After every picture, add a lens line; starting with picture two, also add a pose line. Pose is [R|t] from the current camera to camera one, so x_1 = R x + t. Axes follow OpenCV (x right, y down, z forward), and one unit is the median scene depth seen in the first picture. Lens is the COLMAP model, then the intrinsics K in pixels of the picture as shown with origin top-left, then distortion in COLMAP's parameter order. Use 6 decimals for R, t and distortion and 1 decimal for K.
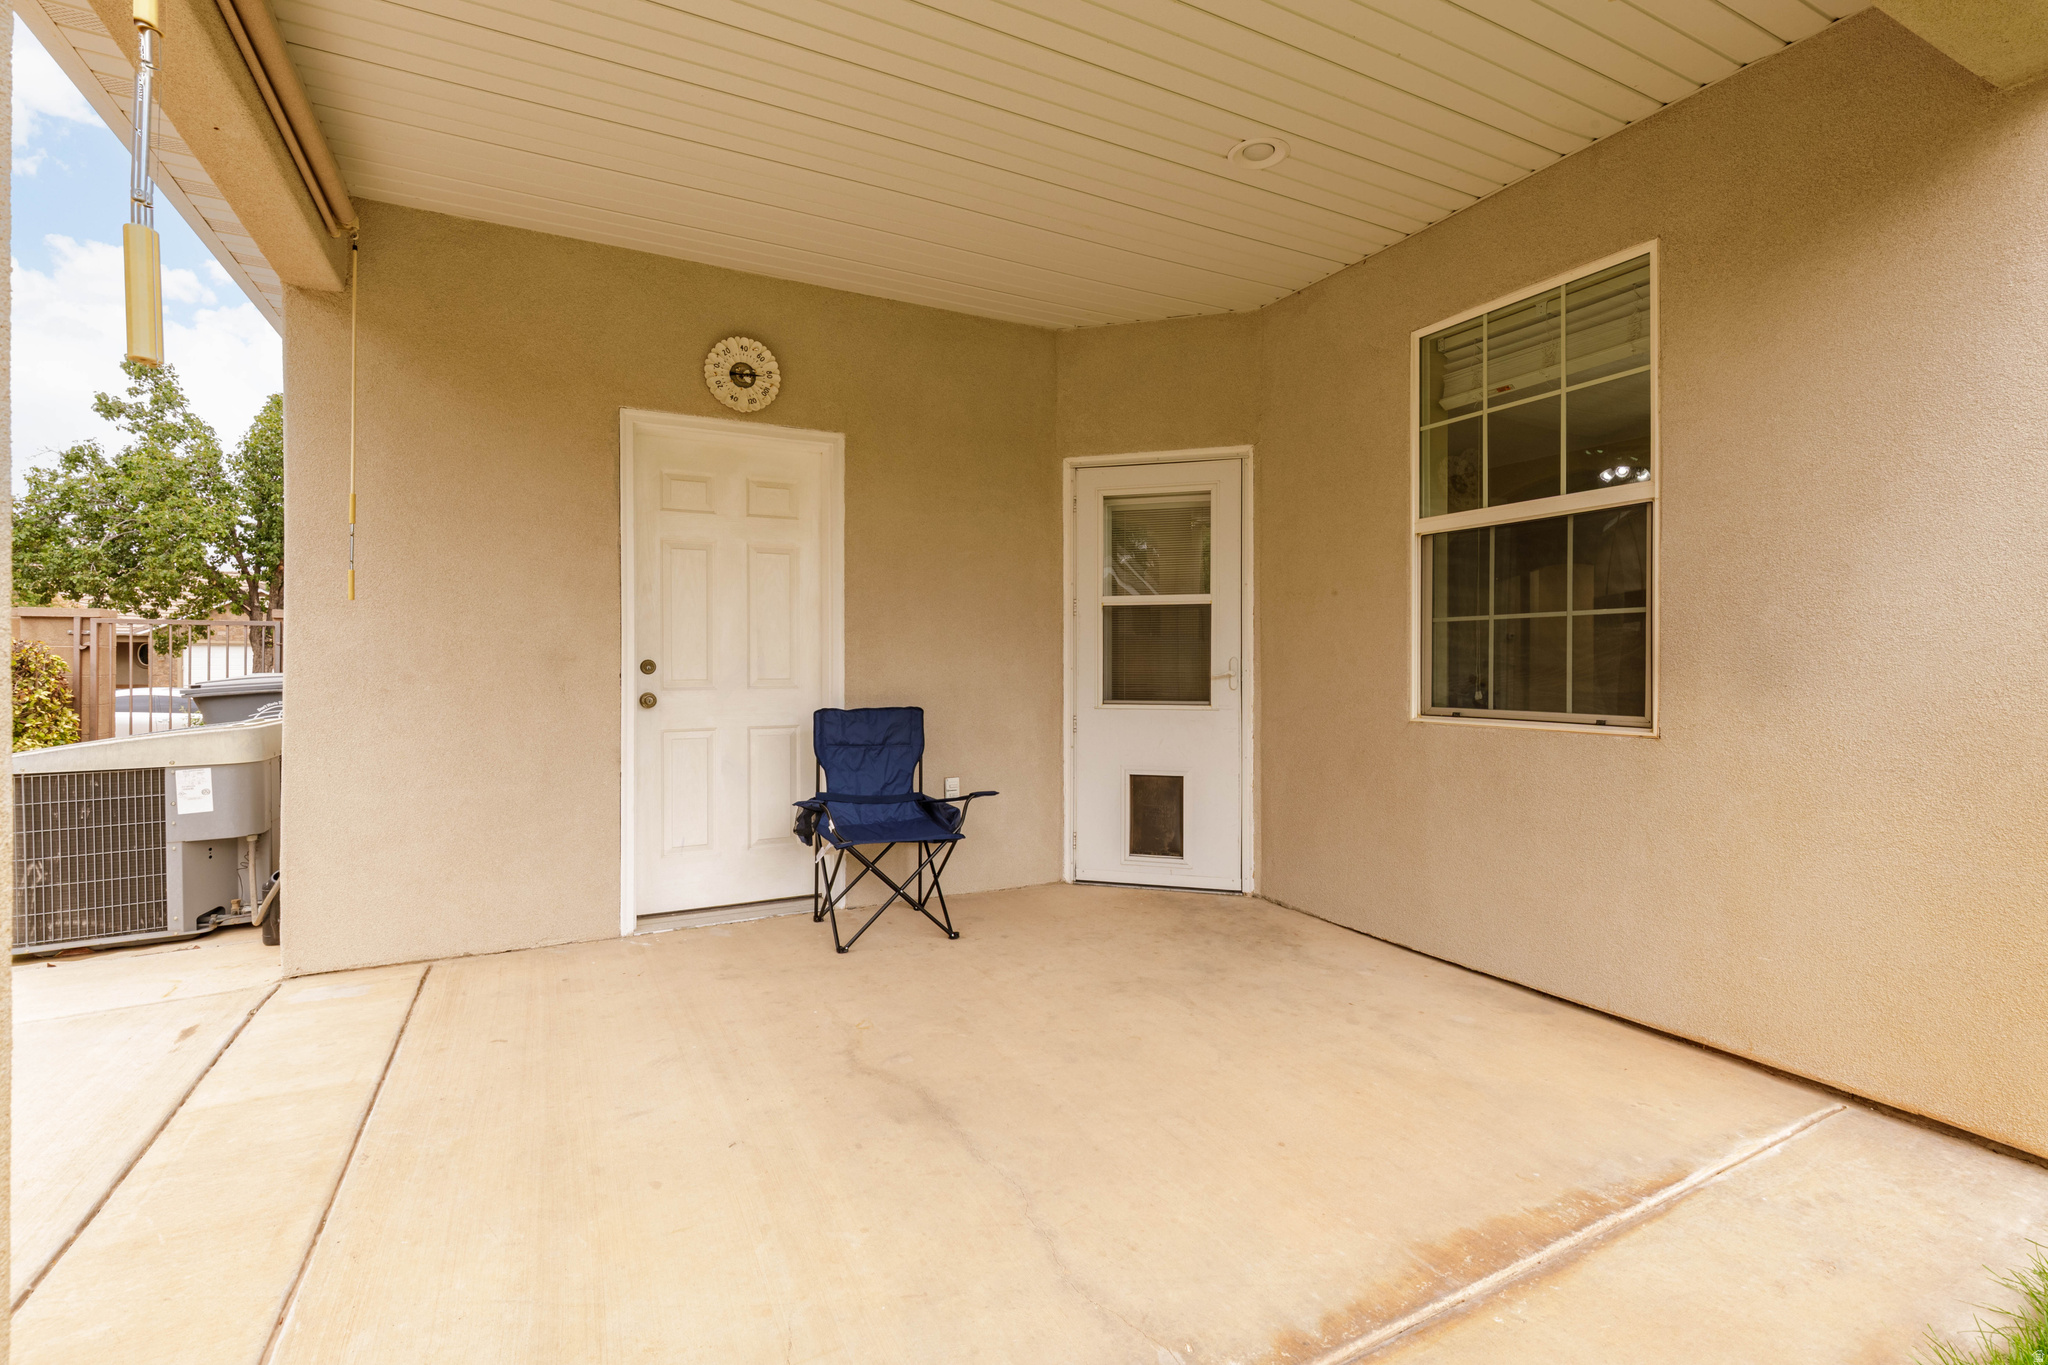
lens RADIAL K [[937.0, 0, 1028.7], [0, 937.0, 675.6], [0, 0, 1]] dist [0.005208, -0.001354]
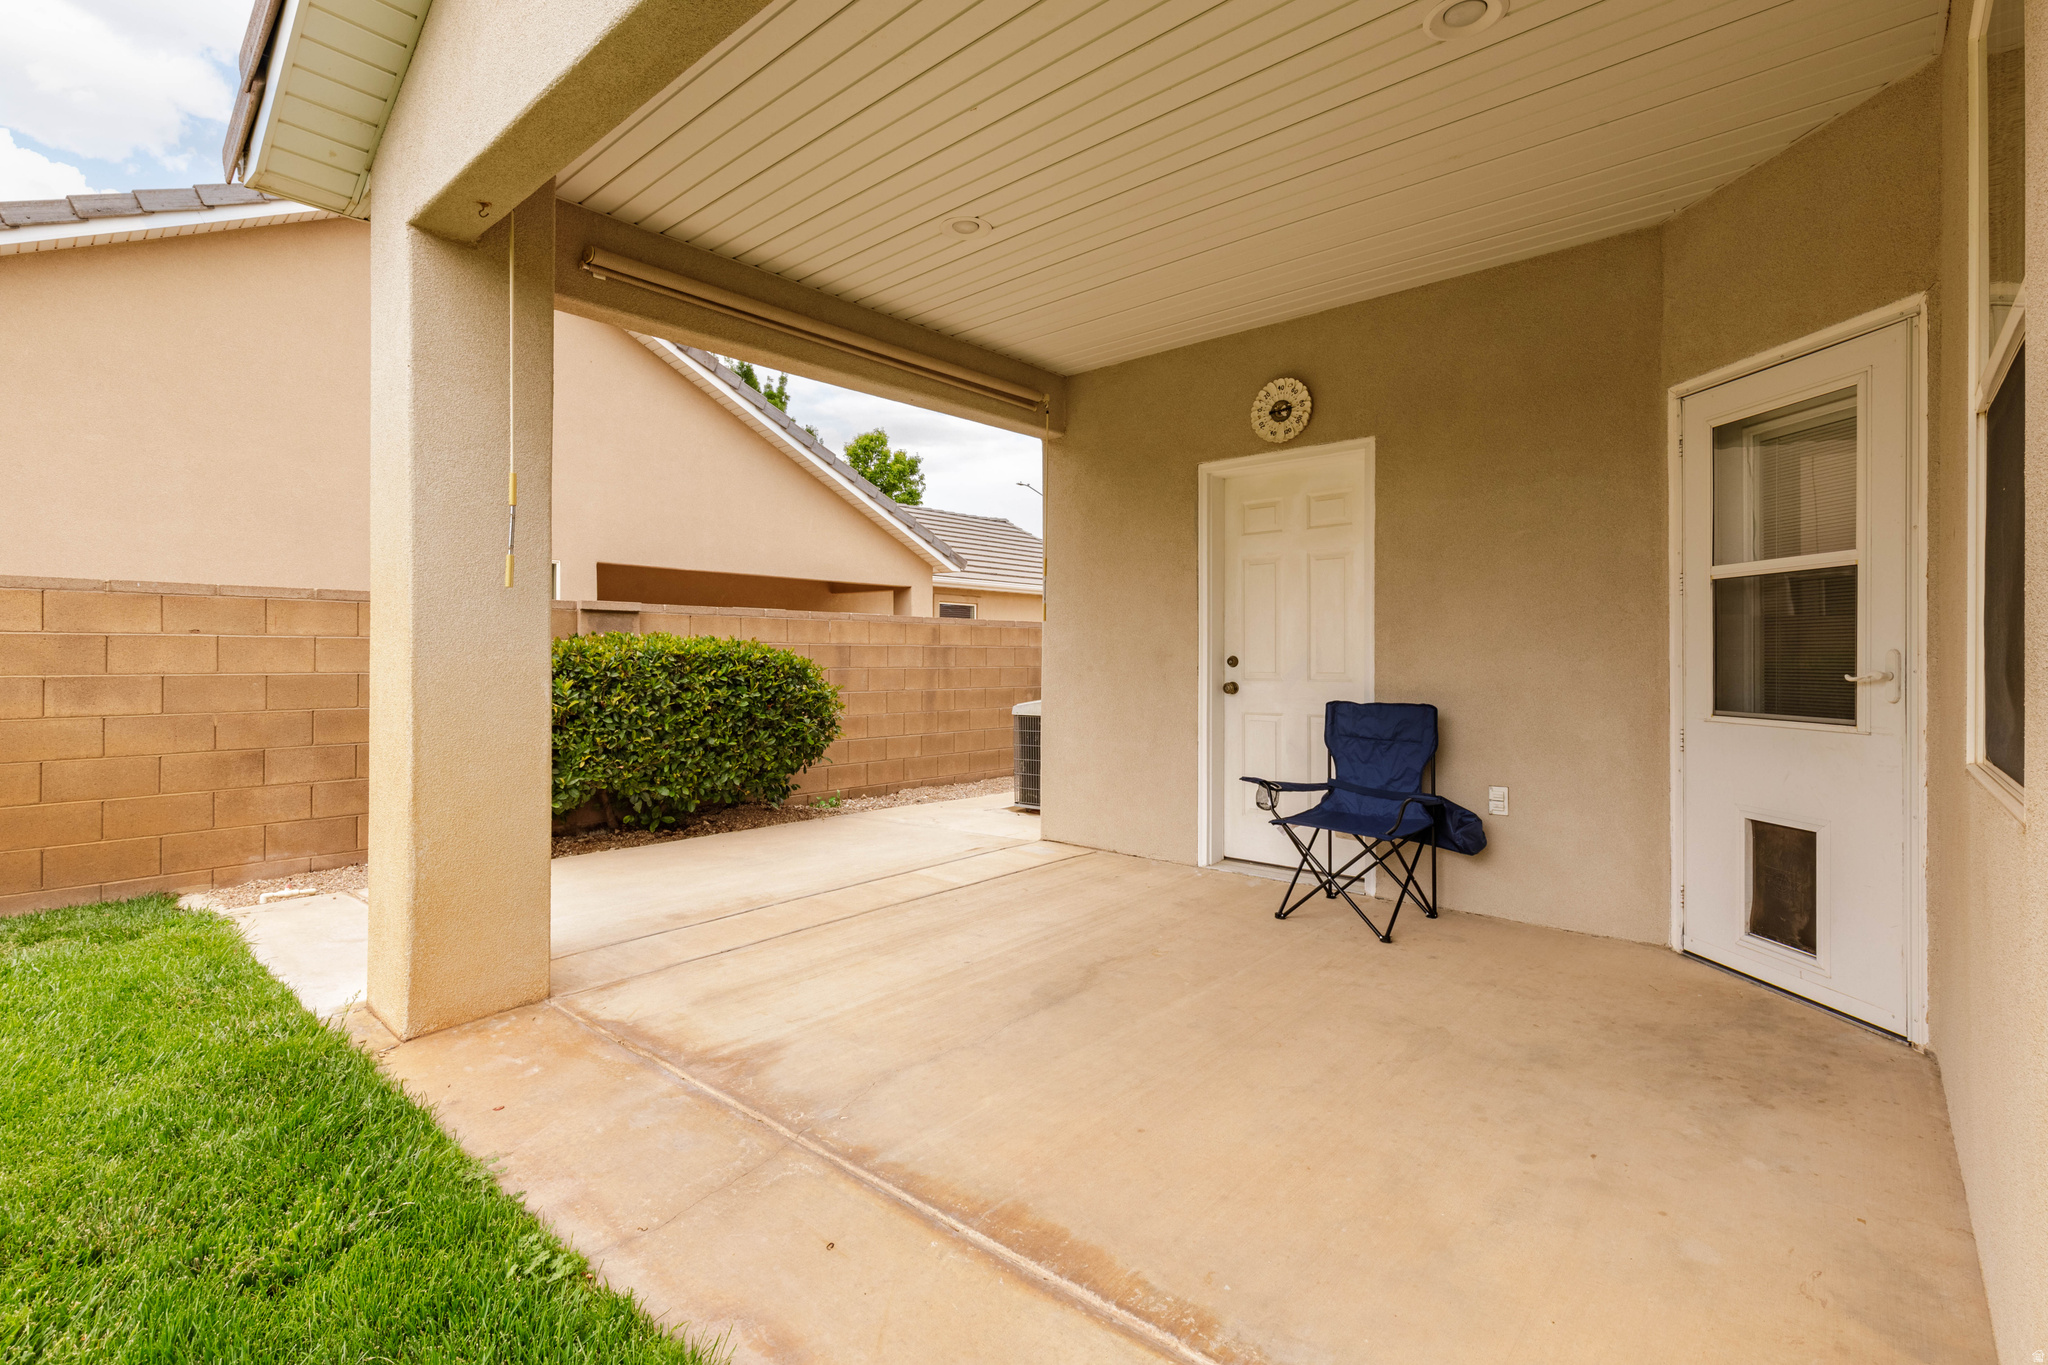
lens RADIAL K [[937.0, 0, 1036.3], [0, 937.0, 667.9], [0, 0, 1]] dist [0.005208, -0.001354]
pose [[0.363815, 0.009374, -0.931424, 0.657730], [-0.013243, 0.999900, 0.004891, -0.003216], [0.931377, 0.010555, 0.363903, 0.291263]]
